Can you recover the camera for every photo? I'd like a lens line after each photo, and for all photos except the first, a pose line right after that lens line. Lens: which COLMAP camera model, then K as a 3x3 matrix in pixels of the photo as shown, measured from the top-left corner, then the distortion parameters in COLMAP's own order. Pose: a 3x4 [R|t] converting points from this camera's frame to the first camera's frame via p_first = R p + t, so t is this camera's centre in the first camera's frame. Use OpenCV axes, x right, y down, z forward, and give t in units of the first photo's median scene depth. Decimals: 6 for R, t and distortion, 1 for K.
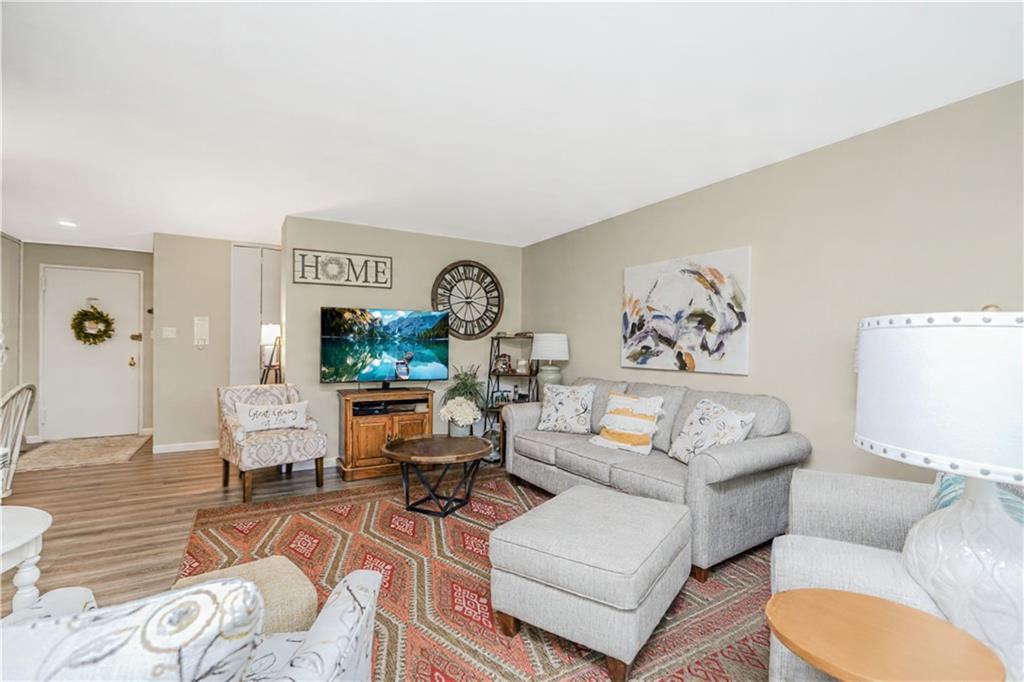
lens RADIAL K [[459.5, 0, 514.1], [0, 459.5, 346.7], [0, 0, 1]] dist [-0.009552, 0.002994]
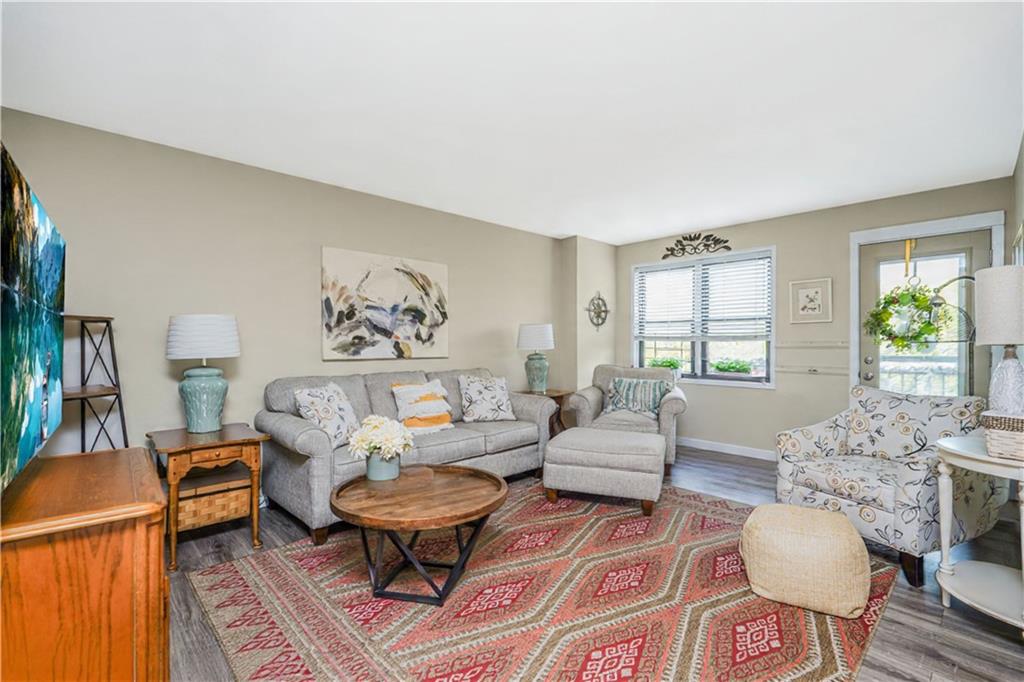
lens RADIAL K [[459.5, 0, 505.5], [0, 459.5, 344.3], [0, 0, 1]] dist [-0.009552, 0.002994]
pose [[-0.215018, -0.005645, 0.976594, -0.788050], [0.005991, 0.999957, 0.007099, 0.011493], [-0.976592, 0.007377, -0.214975, 0.989232]]
